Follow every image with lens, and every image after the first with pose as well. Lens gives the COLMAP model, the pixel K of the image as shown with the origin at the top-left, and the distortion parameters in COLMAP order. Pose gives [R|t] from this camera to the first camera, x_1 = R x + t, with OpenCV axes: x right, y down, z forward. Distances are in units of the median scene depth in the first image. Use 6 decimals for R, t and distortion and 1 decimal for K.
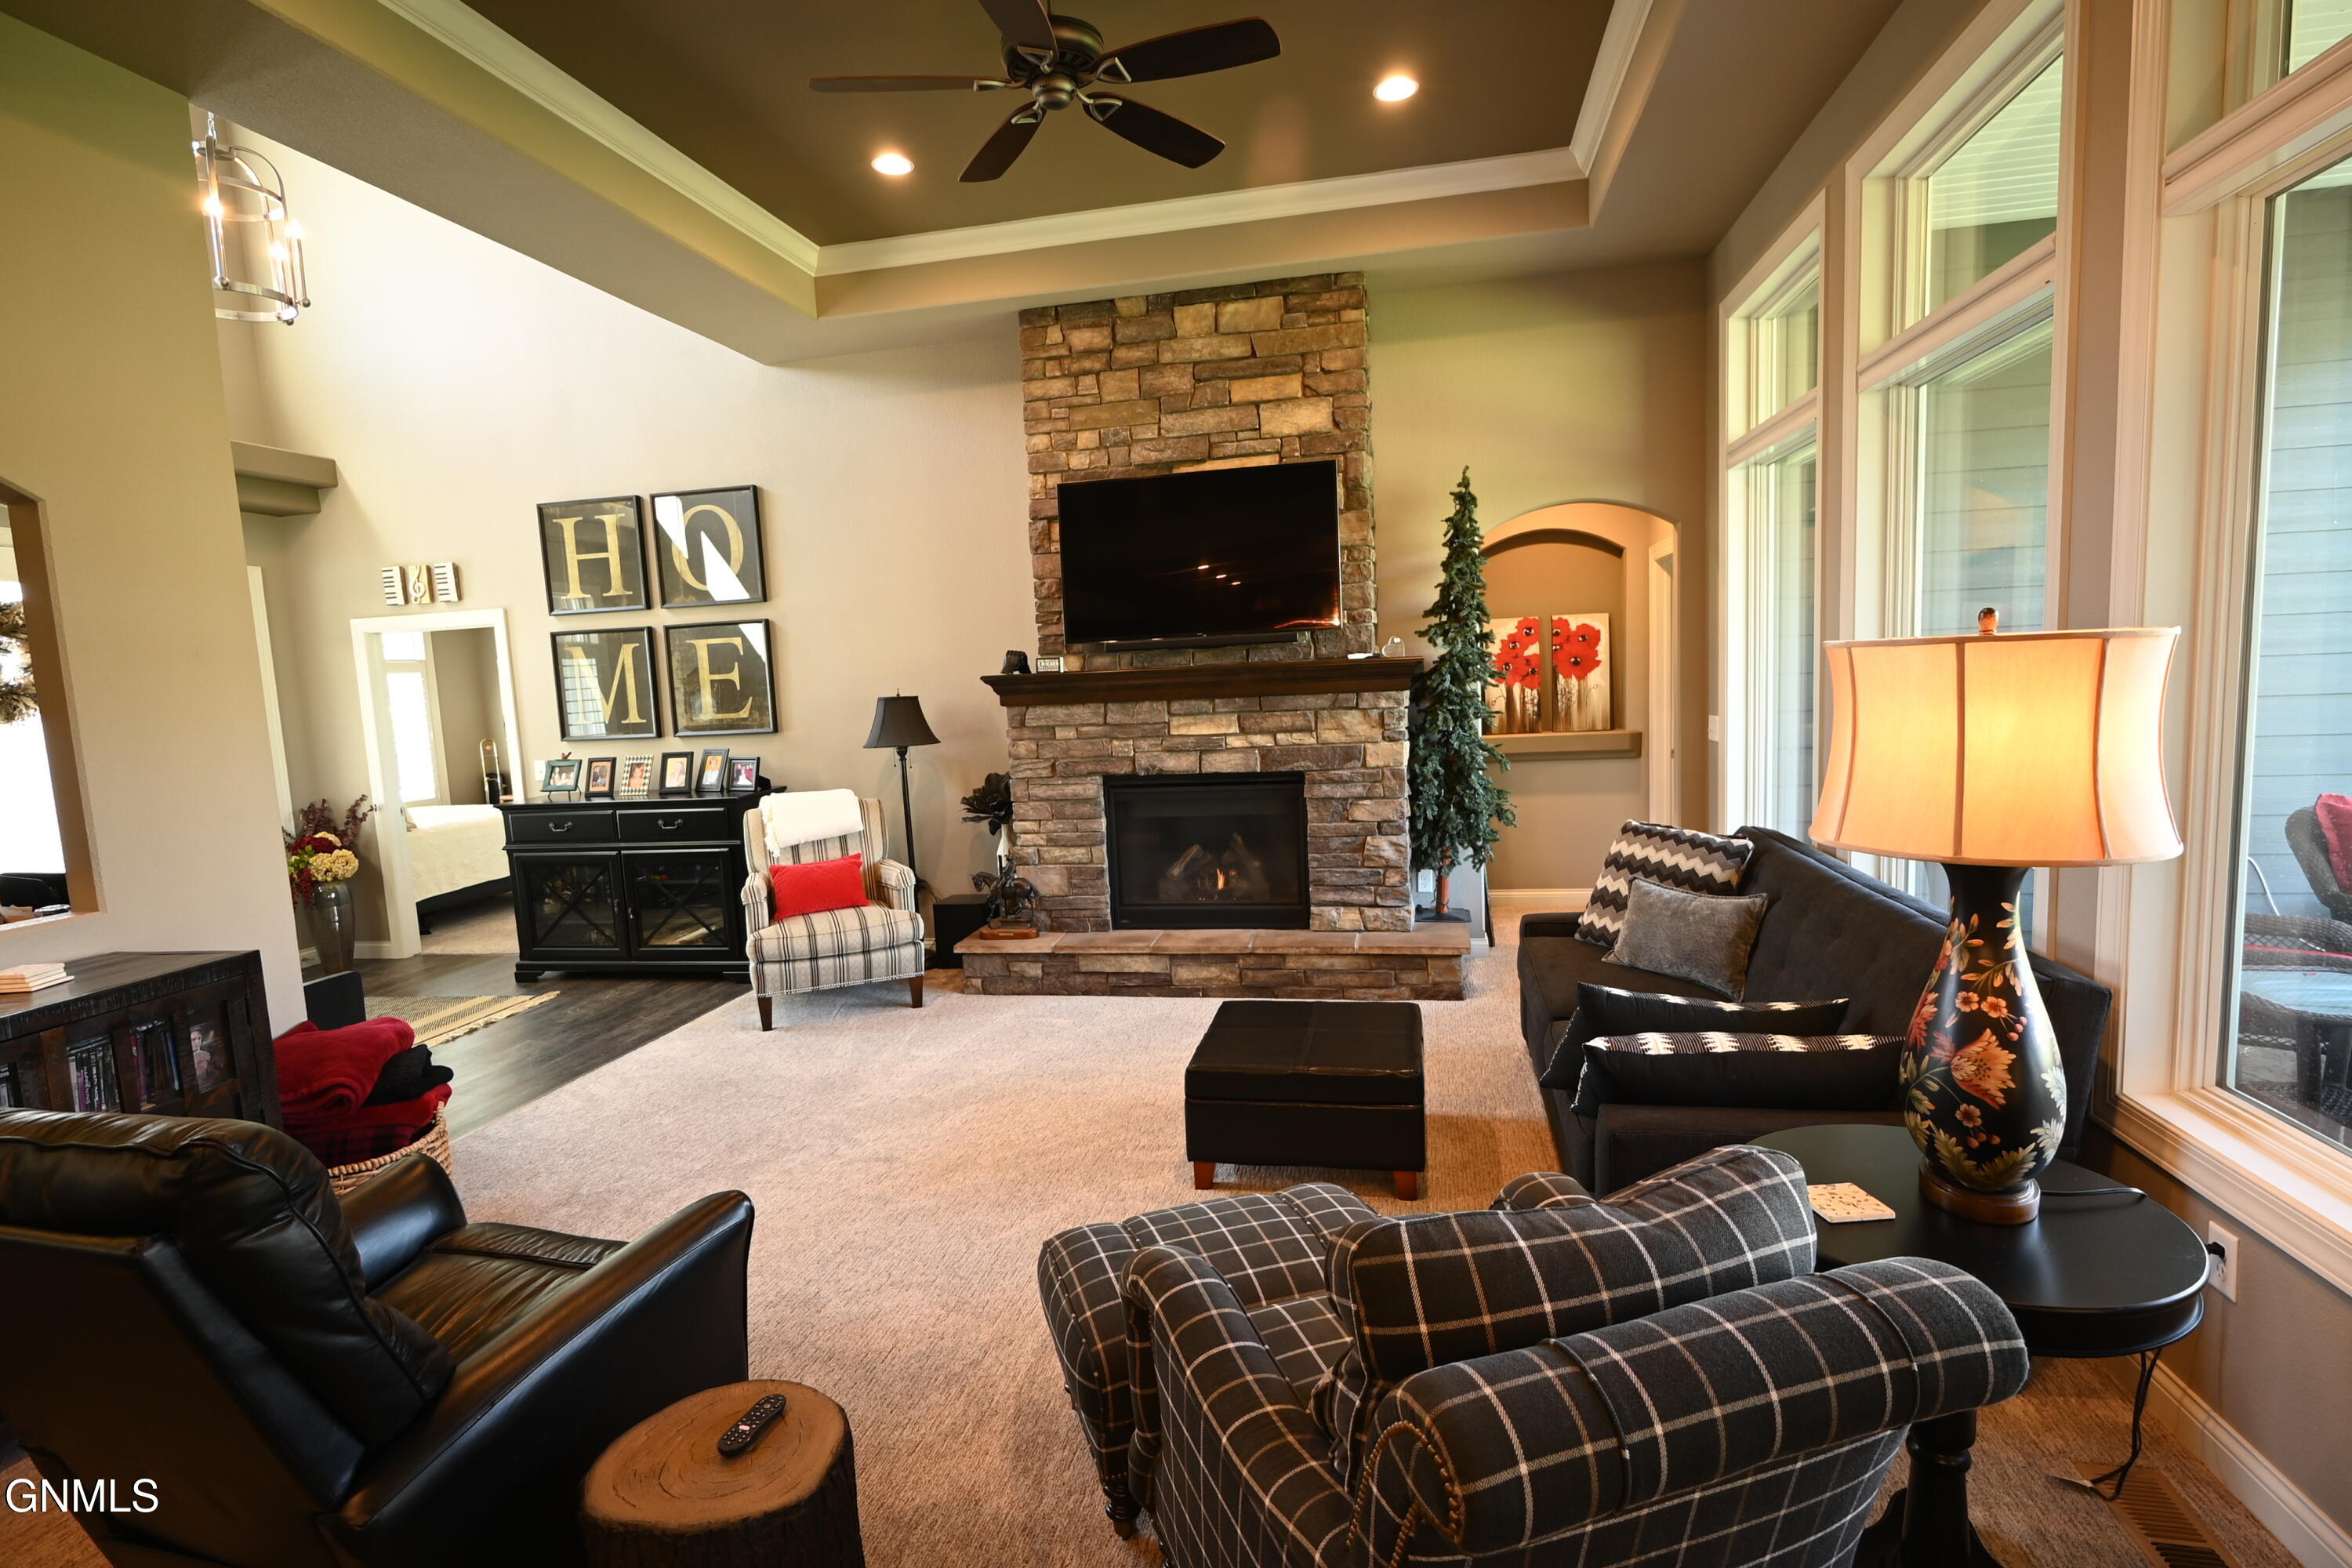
lens RADIAL K [[1166.5, 0, 1171.8], [0, 1166.5, 794.4], [0, 0, 1]] dist [0.001300, 0.000345]
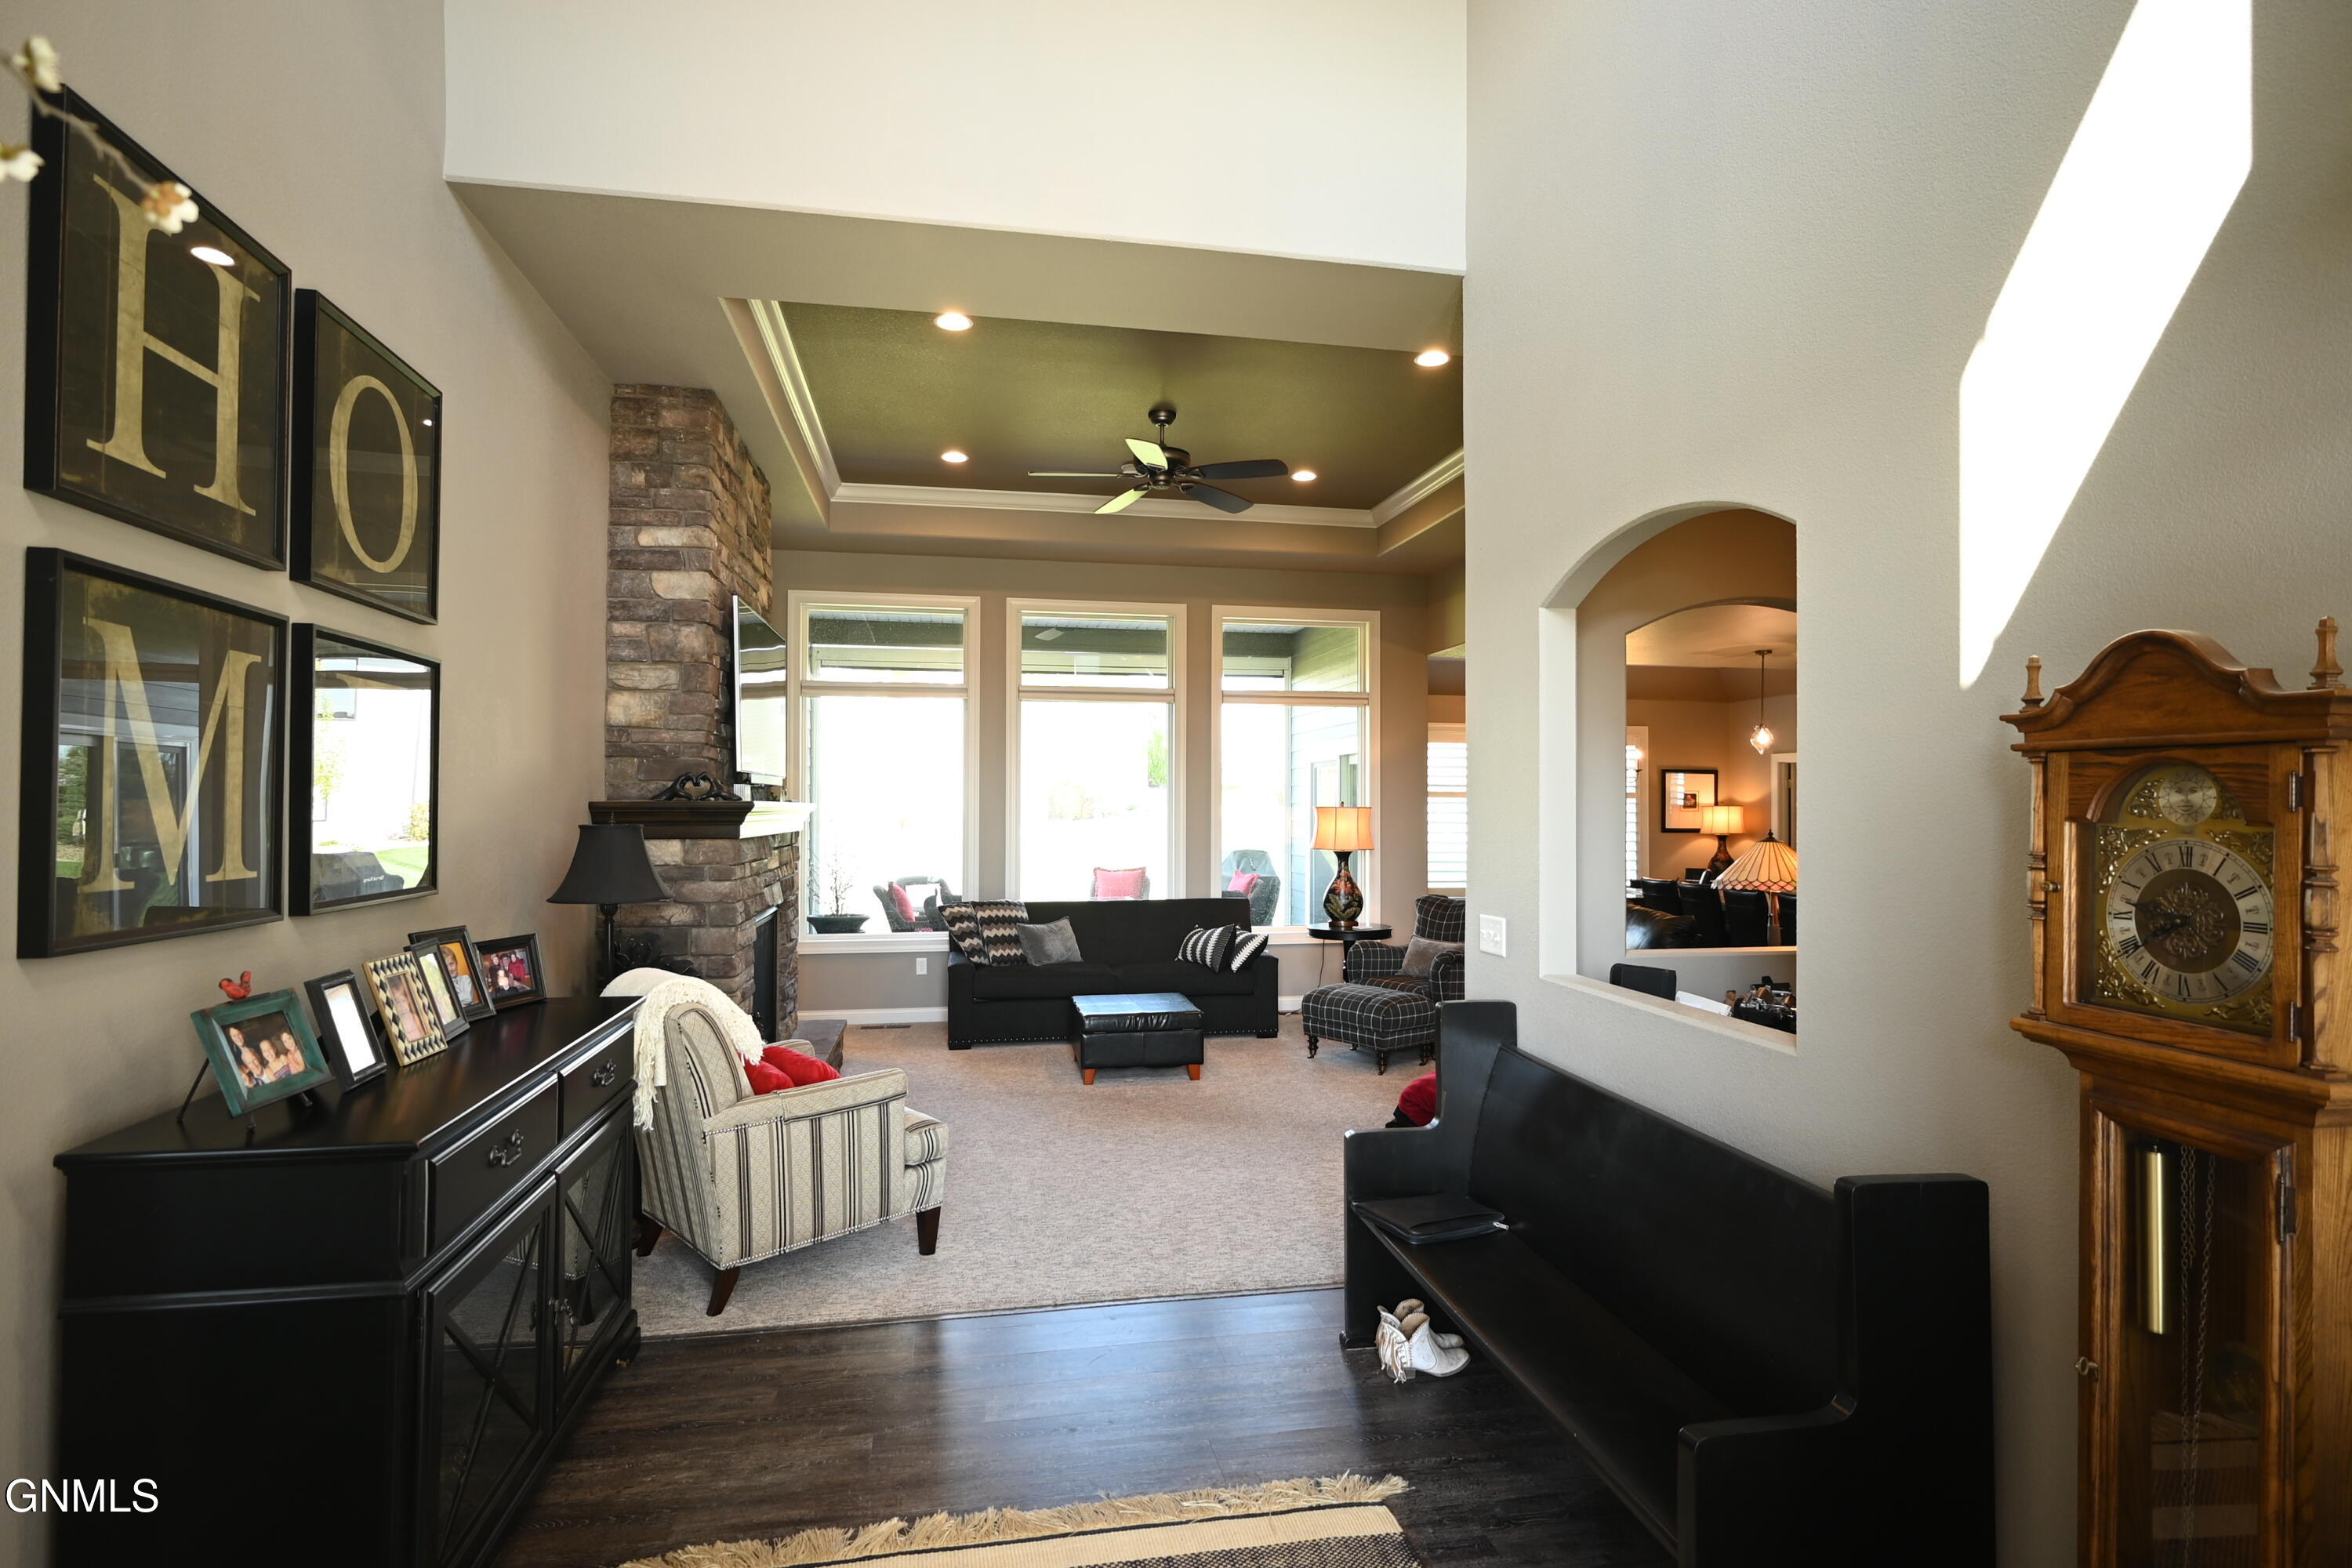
lens RADIAL K [[1166.5, 0, 1174.5], [0, 1166.5, 795.2], [0, 0, 1]] dist [0.001300, 0.000345]
pose [[-0.385402, 0.061642, 0.920687, -0.969212], [0.112104, 0.993503, -0.019590, -0.053544], [-0.915914, 0.095662, -0.389809, 0.964083]]
